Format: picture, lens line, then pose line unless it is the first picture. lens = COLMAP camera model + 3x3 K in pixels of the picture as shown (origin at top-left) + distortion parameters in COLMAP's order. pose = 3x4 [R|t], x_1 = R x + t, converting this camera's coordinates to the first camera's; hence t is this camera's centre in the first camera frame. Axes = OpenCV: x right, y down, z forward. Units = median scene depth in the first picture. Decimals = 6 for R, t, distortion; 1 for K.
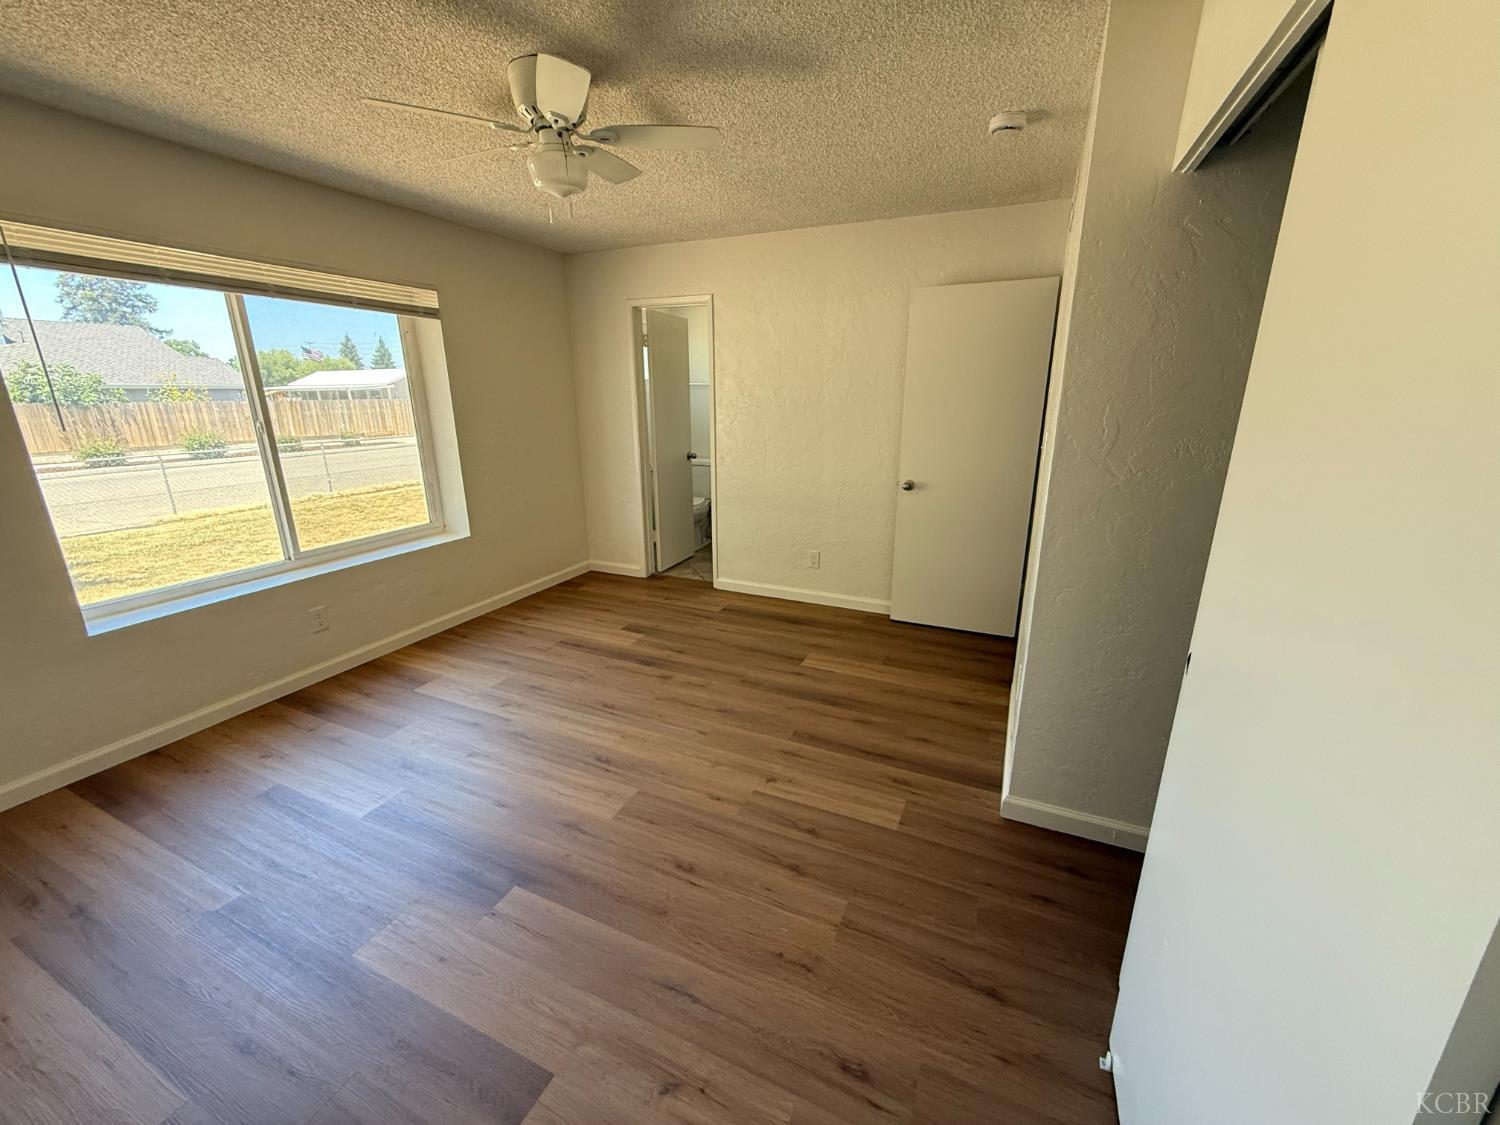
lens RADIAL K [[597.8, 0, 750.0], [0, 597.8, 562.5], [0, 0, 1]] dist [-0.002394, 0.000118]
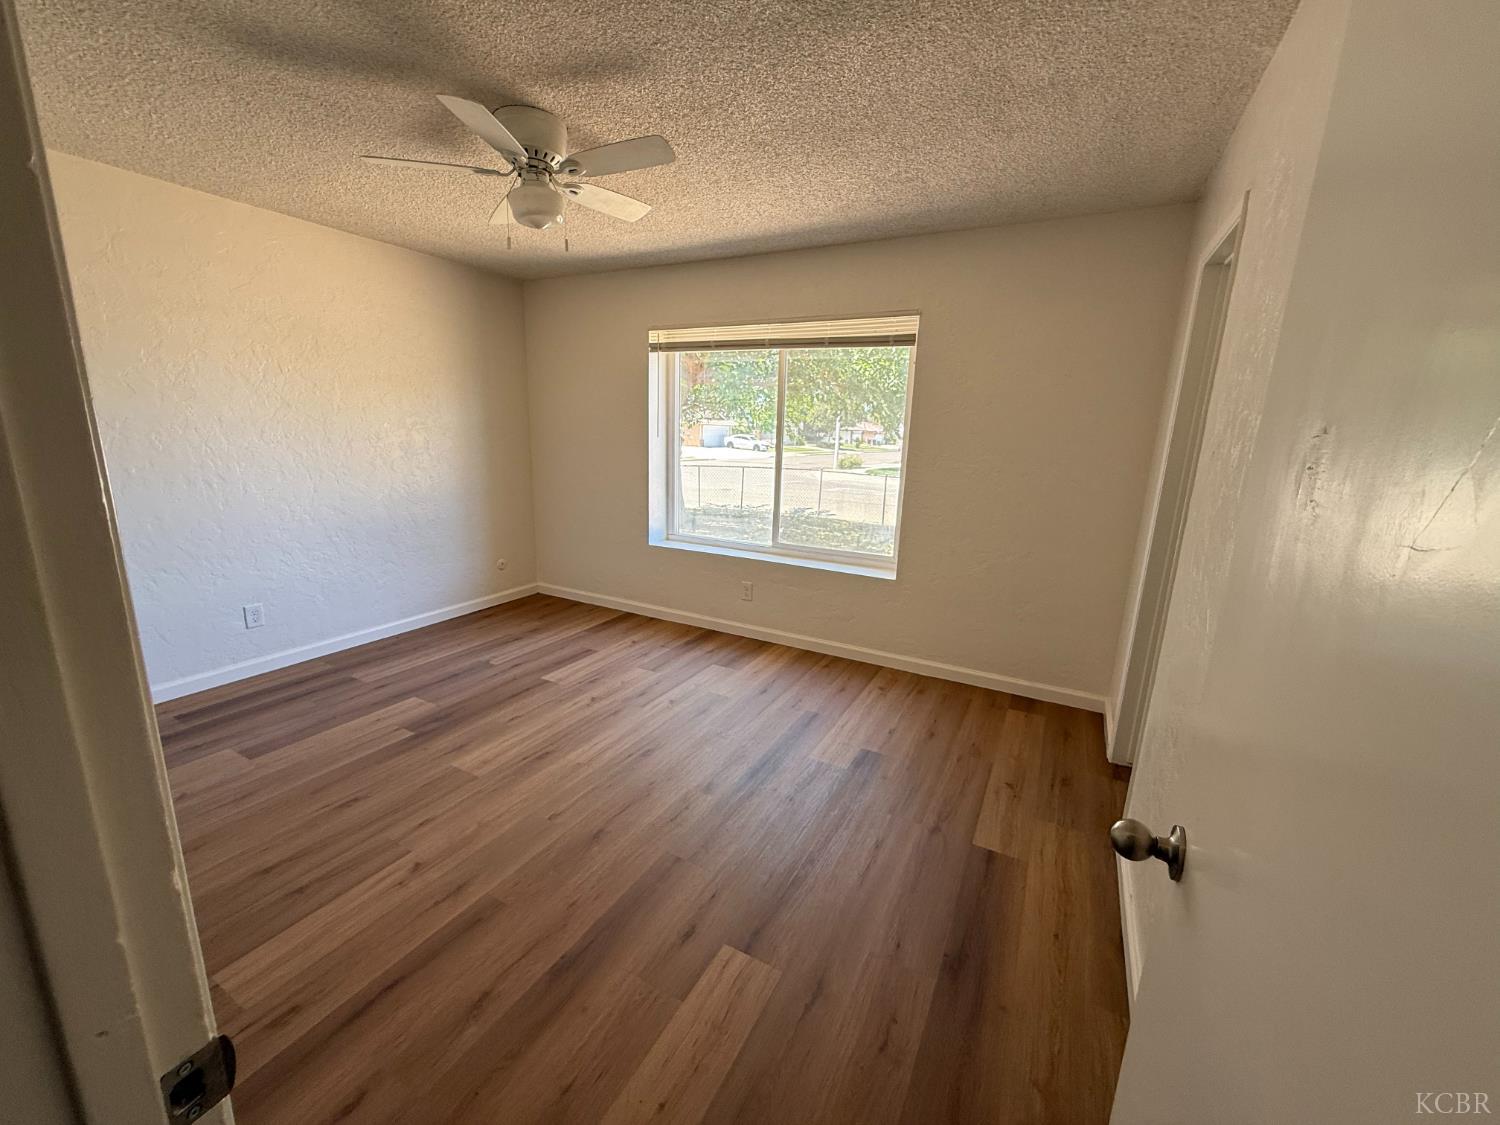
lens RADIAL K [[597.8, 0, 750.0], [0, 597.8, 562.5], [0, 0, 1]] dist [-0.002394, 0.000118]
pose [[-0.067163, 0.219079, -0.973393, 0.500836], [-0.305494, 0.924224, 0.229092, -0.246576], [0.949822, 0.312752, 0.004853, 0.914734]]
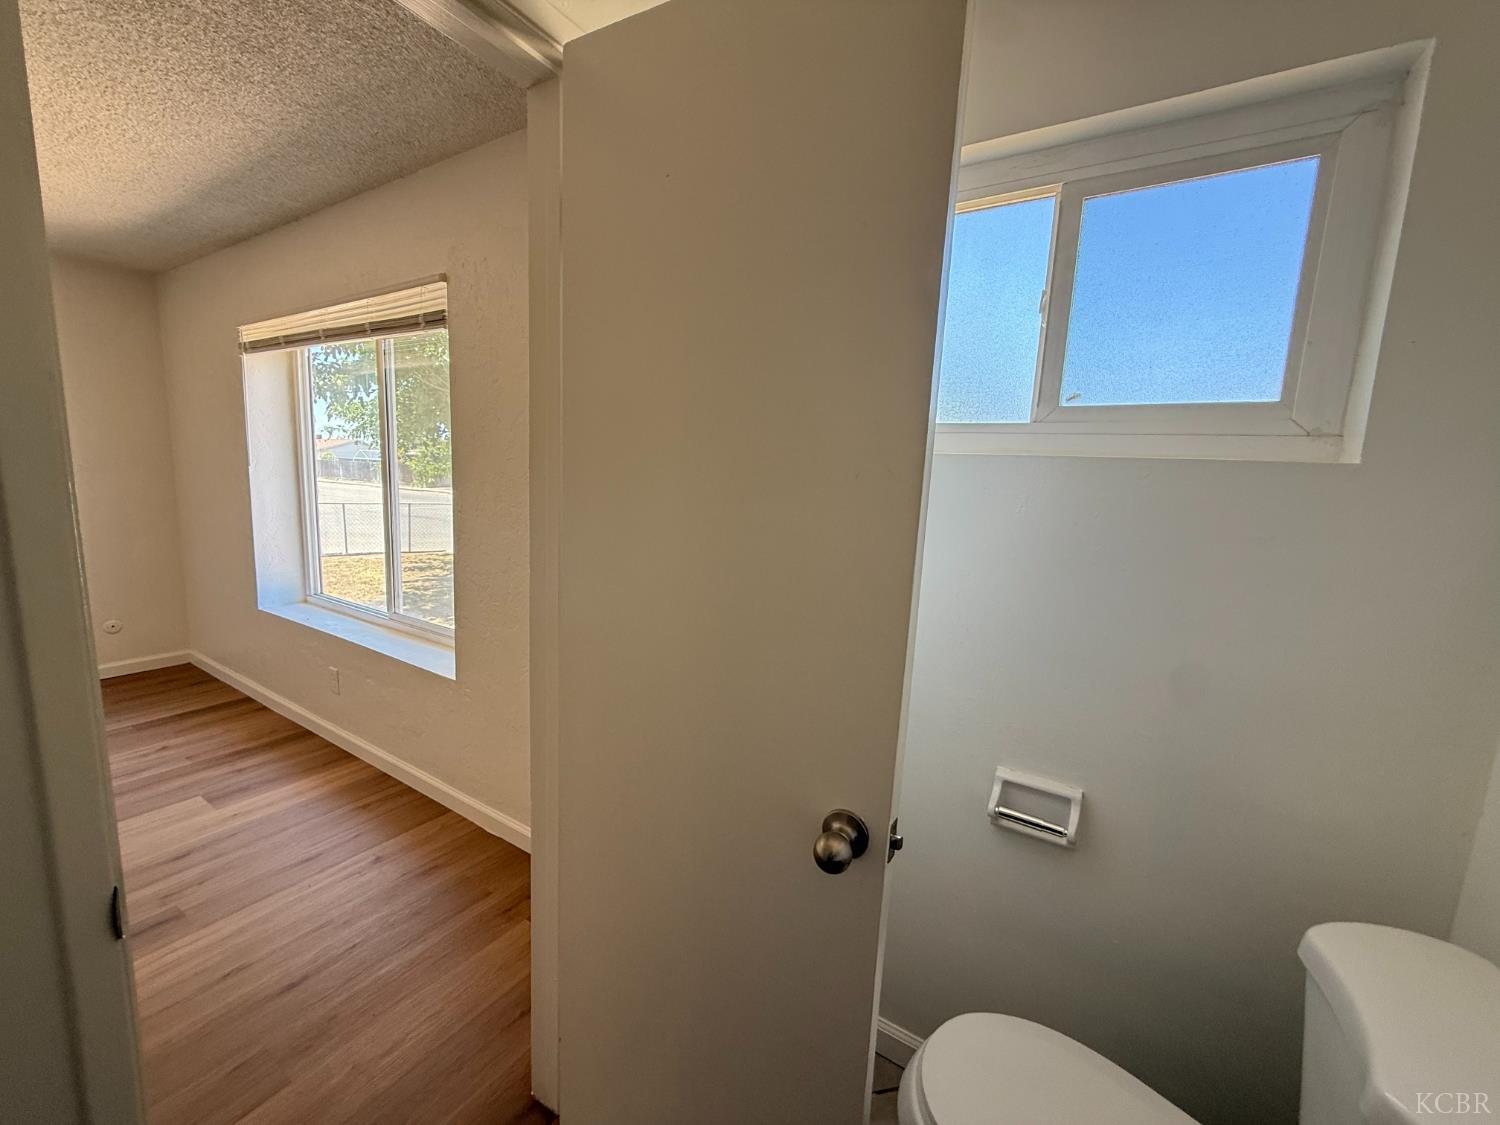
lens RADIAL K [[597.8, 0, 750.0], [0, 597.8, 562.5], [0, 0, 1]] dist [-0.002394, 0.000118]
pose [[-0.126589, 0.141278, -0.981843, 0.077050], [-0.318428, 0.931633, 0.175108, -0.415367], [0.939457, 0.334813, -0.072948, 1.507933]]
